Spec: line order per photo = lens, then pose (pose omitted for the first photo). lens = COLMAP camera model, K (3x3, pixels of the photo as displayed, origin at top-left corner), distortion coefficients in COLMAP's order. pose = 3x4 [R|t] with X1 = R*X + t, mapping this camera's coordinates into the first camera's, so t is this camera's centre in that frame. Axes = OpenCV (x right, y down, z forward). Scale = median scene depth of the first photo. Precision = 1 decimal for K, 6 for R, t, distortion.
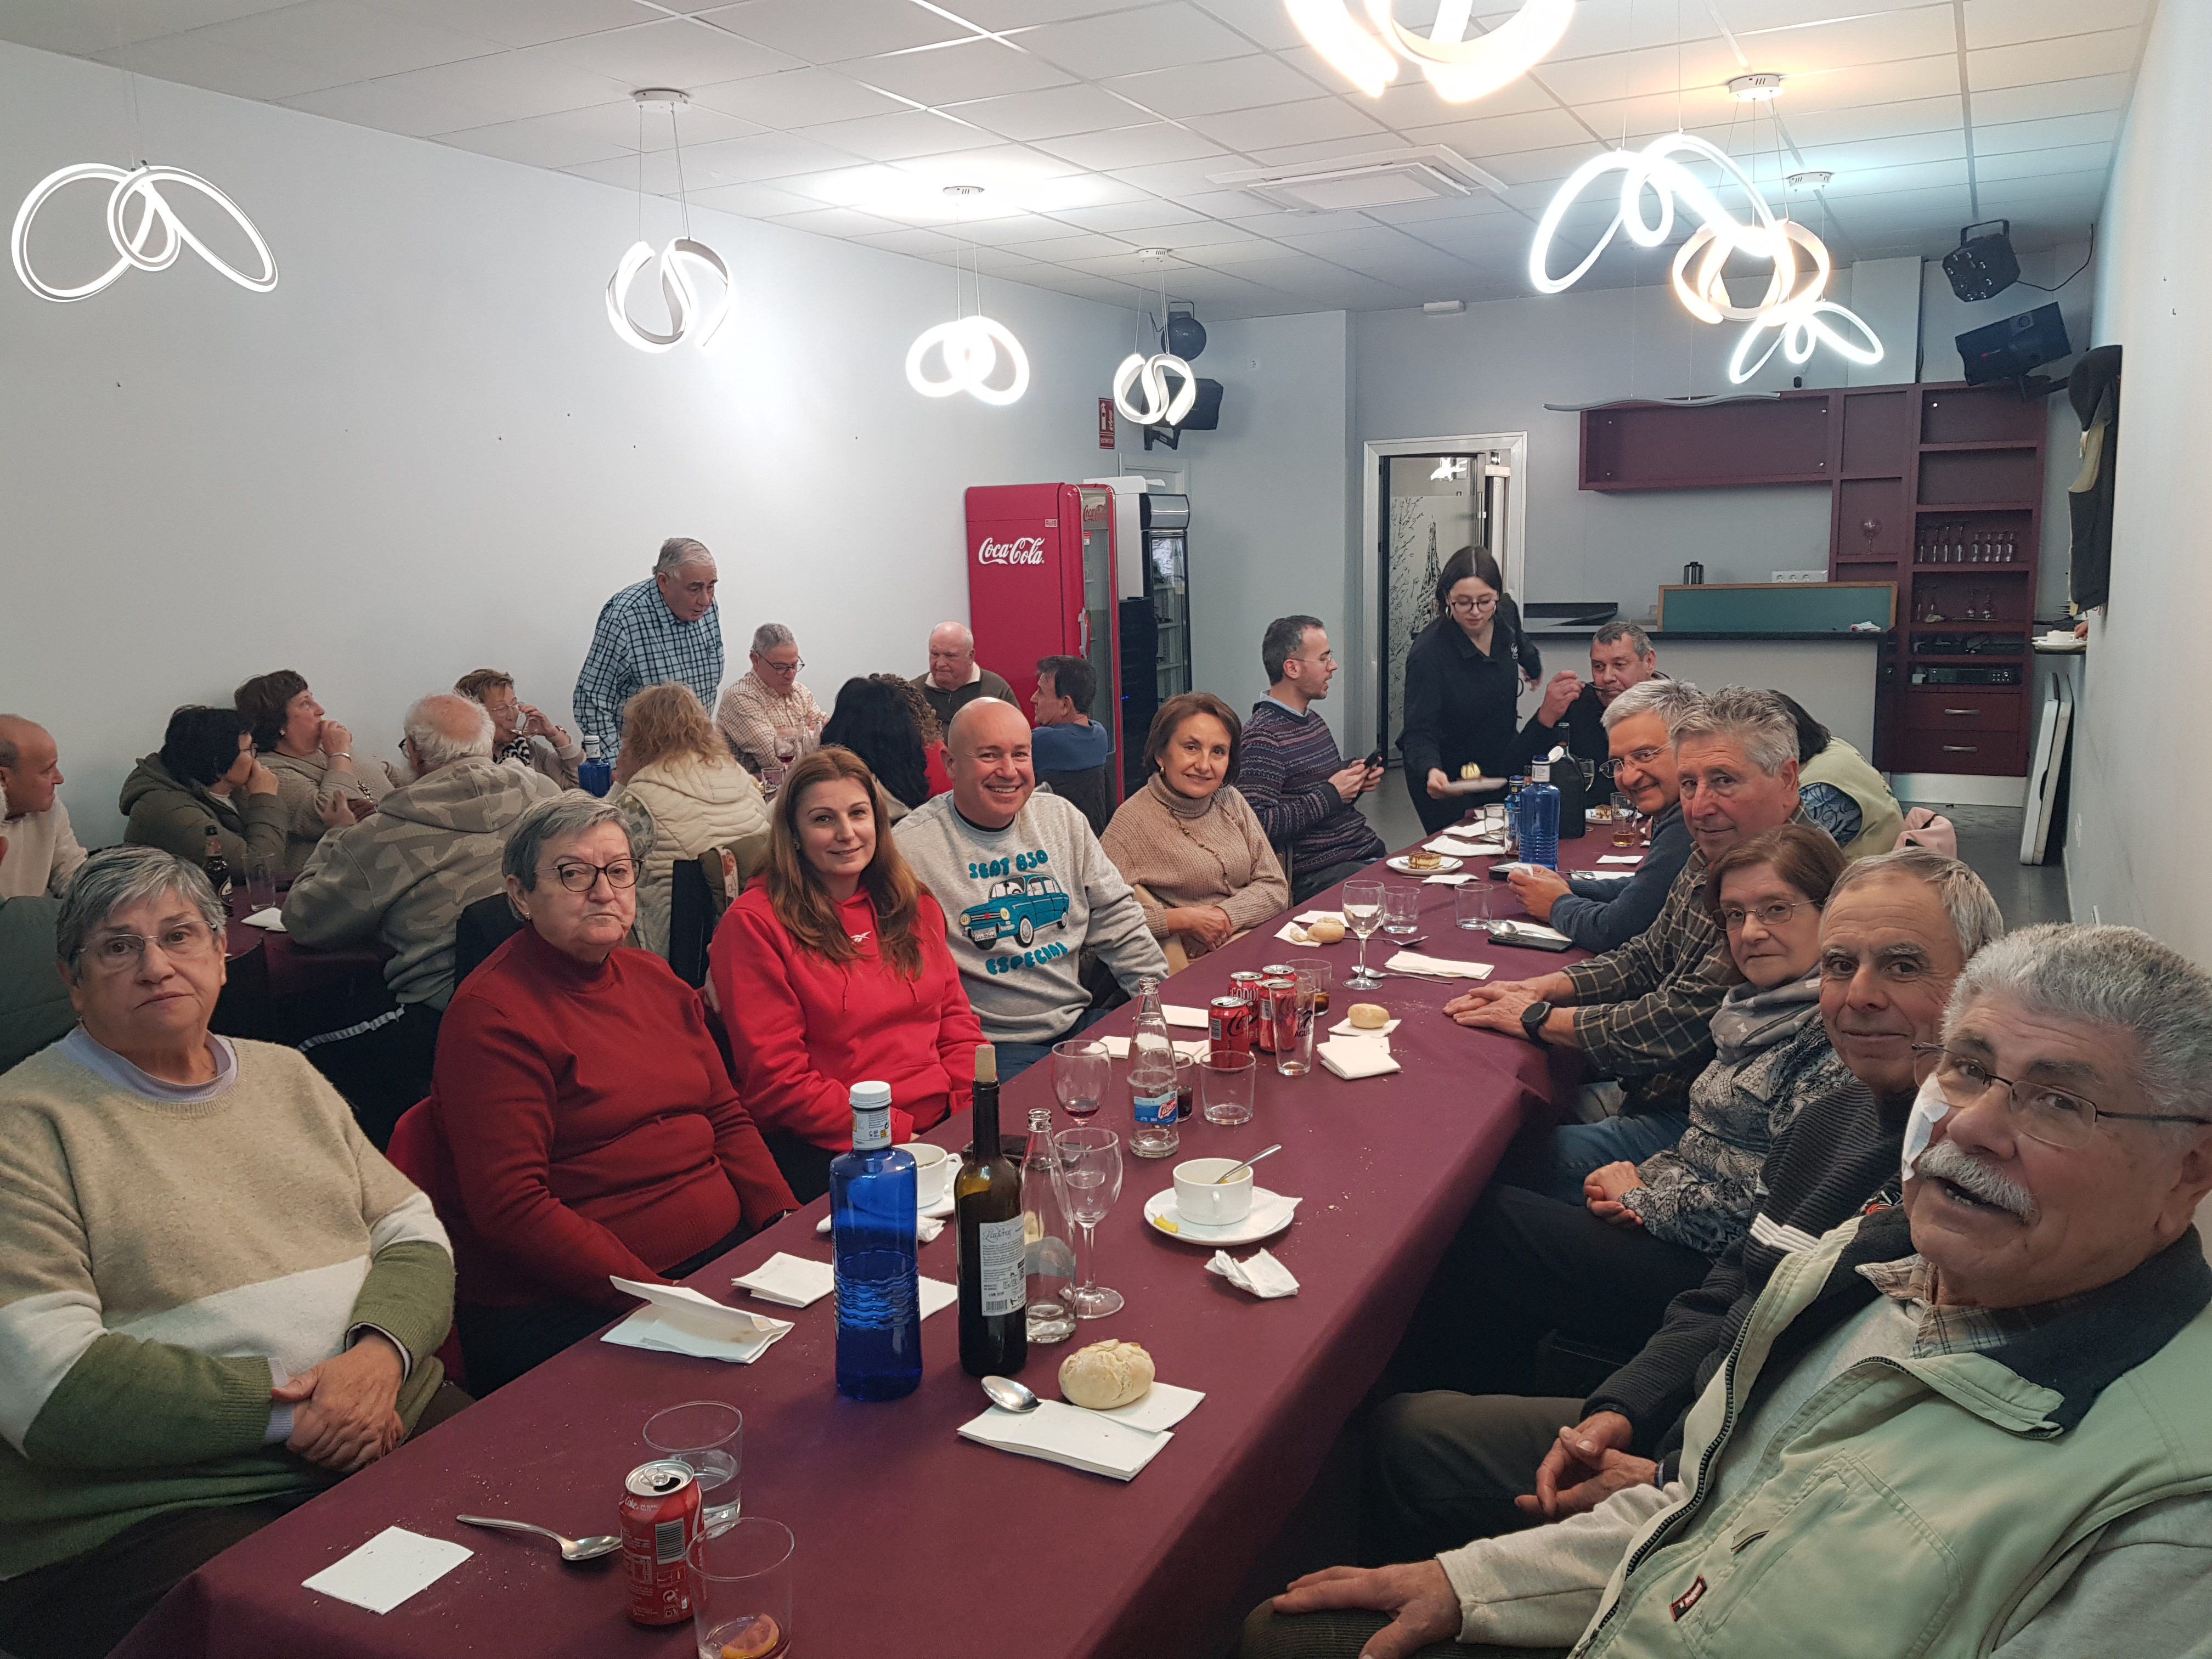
lens RADIAL K [[1652.4, 0, 1106.0], [0, 1652.4, 829.5], [0, 0, 1]] dist [-0.005006, -0.000656]
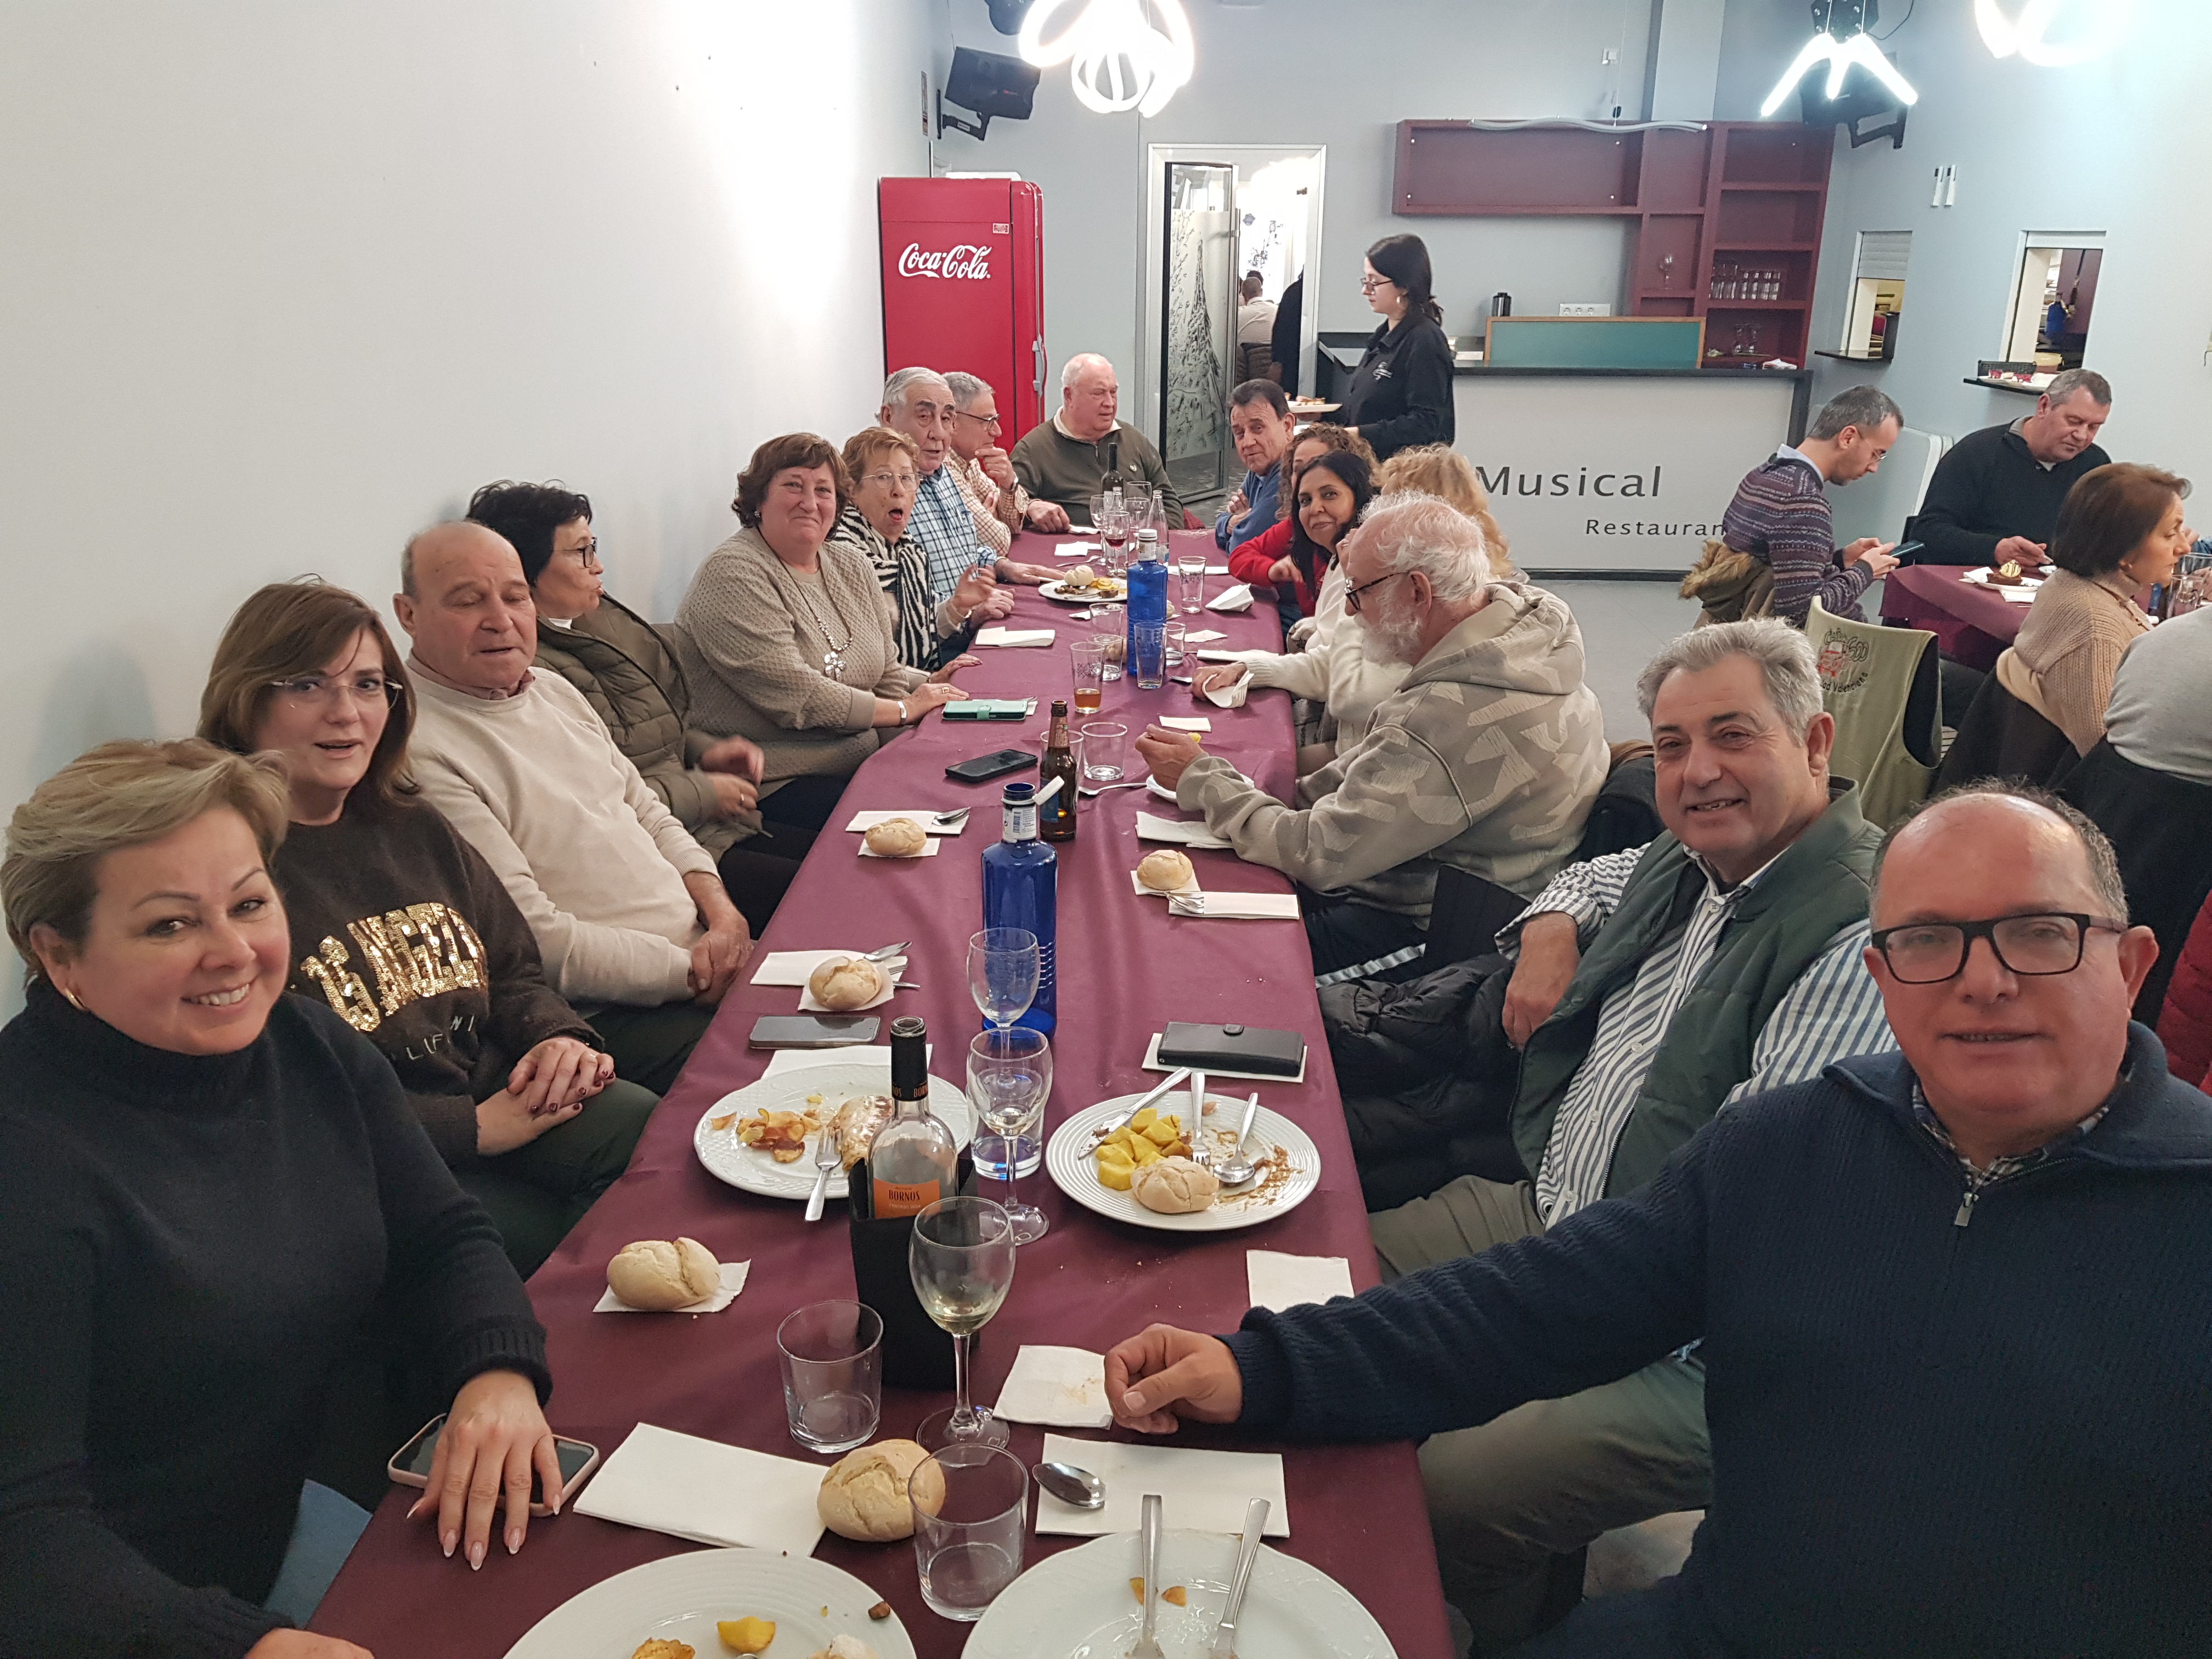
lens RADIAL K [[1652.4, 0, 1106.0], [0, 1652.4, 829.5], [0, 0, 1]] dist [-0.005006, -0.000656]
pose [[0.888095, -0.120582, 0.443561, -0.376735], [0.045338, 0.983252, 0.176521, -0.032540], [-0.457418, -0.136658, 0.878689, 0.205515]]
